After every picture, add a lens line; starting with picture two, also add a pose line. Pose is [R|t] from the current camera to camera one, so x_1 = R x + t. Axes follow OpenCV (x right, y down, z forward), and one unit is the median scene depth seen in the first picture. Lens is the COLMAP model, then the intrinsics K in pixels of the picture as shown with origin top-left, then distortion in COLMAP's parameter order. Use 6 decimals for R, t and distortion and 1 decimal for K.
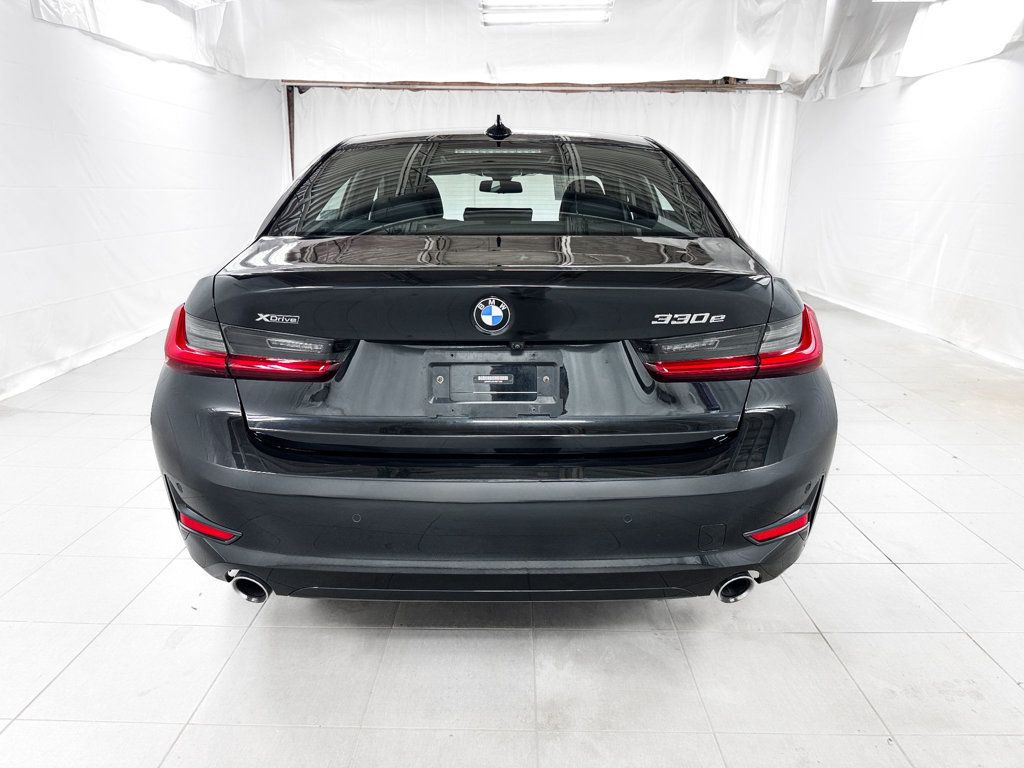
lens RADIAL K [[735.0, 0, 512.0], [0, 735.0, 384.0], [0, 0, 1]] dist [0.032750, -0.007135]
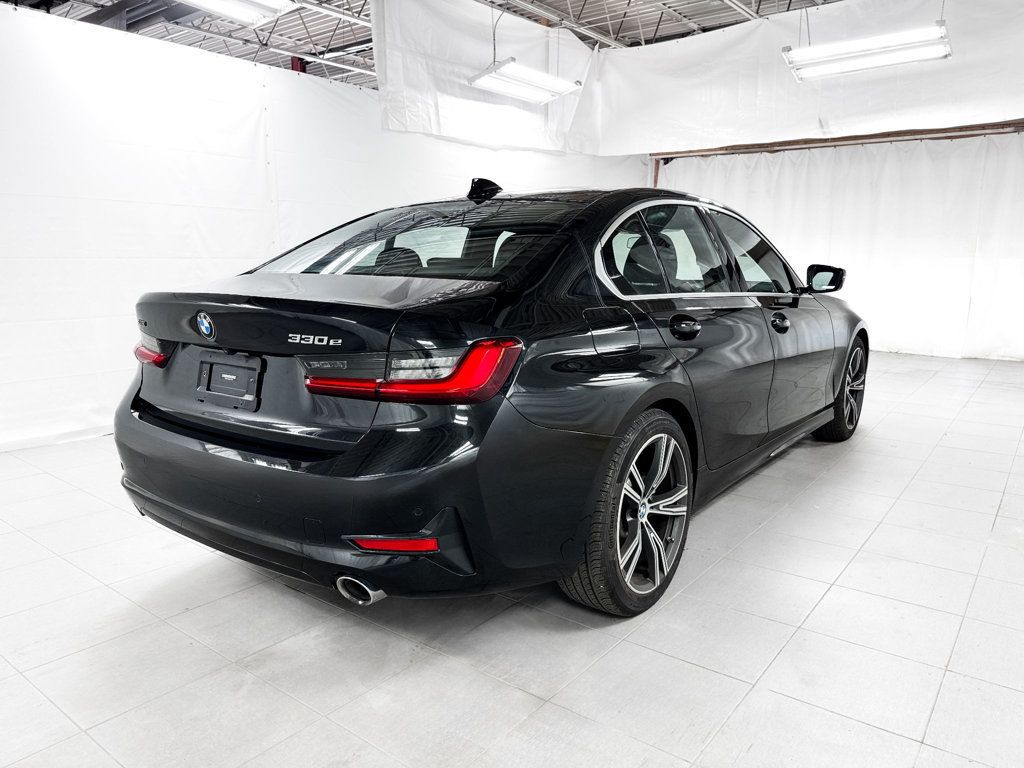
lens RADIAL K [[748.4, 0, 517.3], [0, 748.4, 400.7], [0, 0, 1]] dist [0.023688, -0.008444]
pose [[0.798142, 0.113203, -0.591738, 0.311956], [-0.154328, 0.987833, -0.019181, -0.005016], [0.582367, 0.106631, 0.805902, 0.058587]]
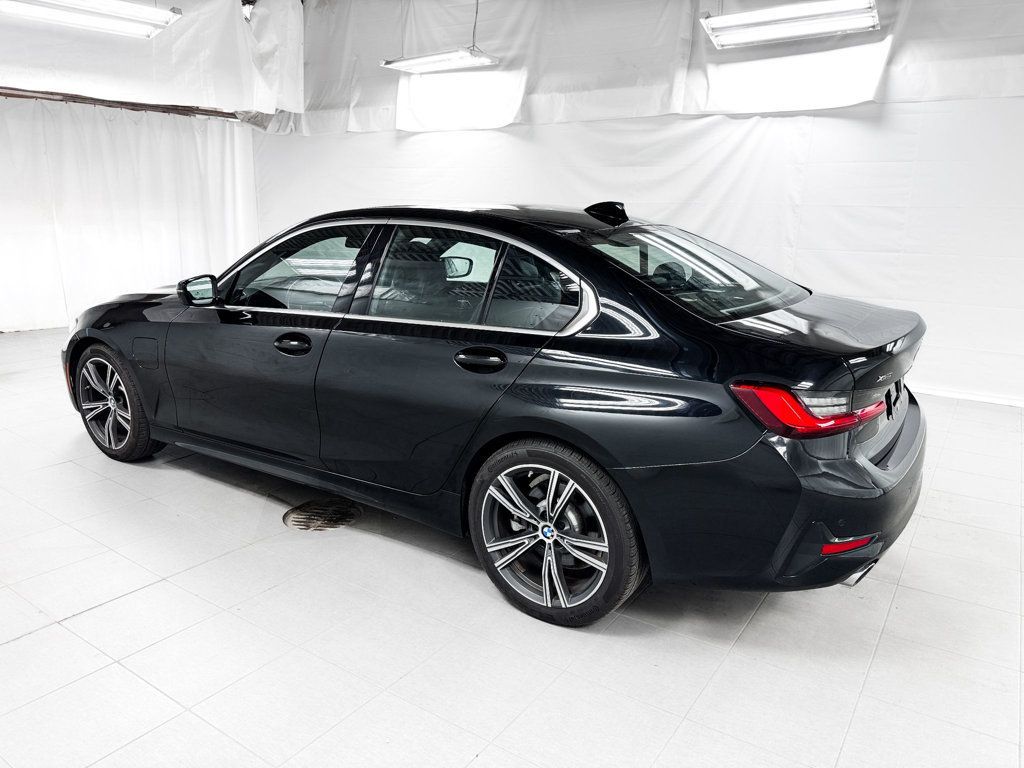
lens RADIAL K [[747.2, 0, 484.8], [0, 747.2, 400.8], [0, 0, 1]] dist [0.036988, -0.006731]
pose [[0.562108, -0.222223, 0.796650, -0.502348], [0.208285, 0.970217, 0.123676, -0.101100], [-0.800408, 0.096411, 0.591652, 0.193600]]
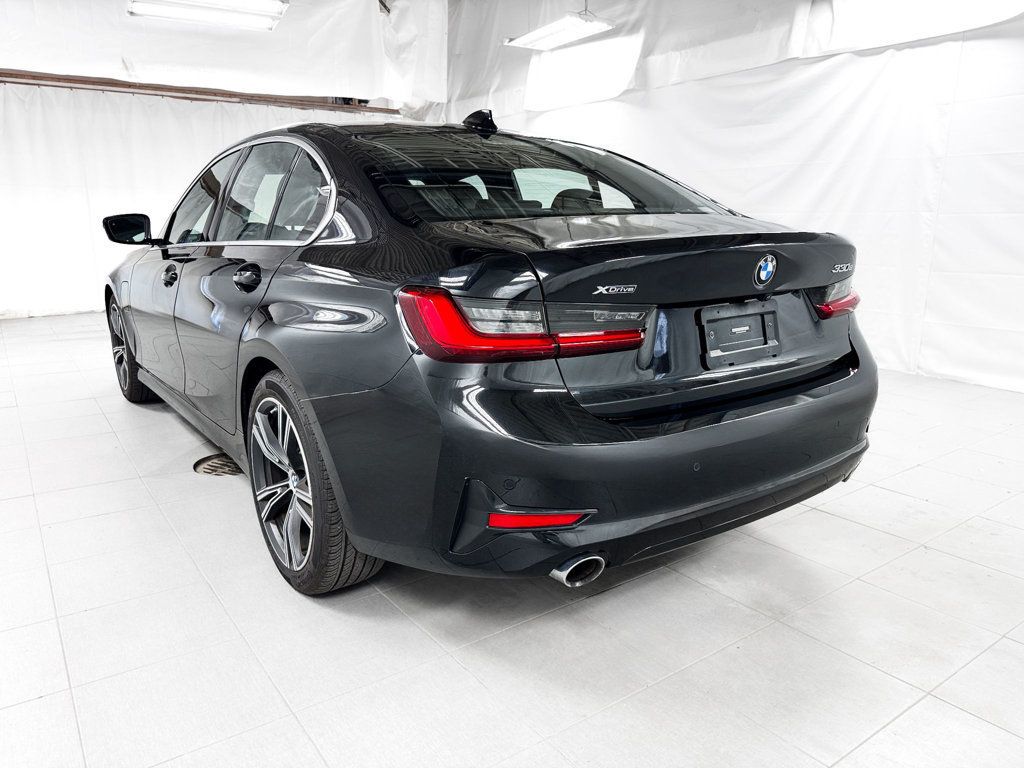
lens RADIAL K [[732.0, 0, 499.7], [0, 732.0, 398.6], [0, 0, 1]] dist [0.040764, -0.028492]
pose [[0.811908, -0.153619, 0.563211, -0.264838], [0.161289, 0.986232, 0.036491, -0.000900], [-0.561062, 0.061212, 0.825507, 0.068548]]
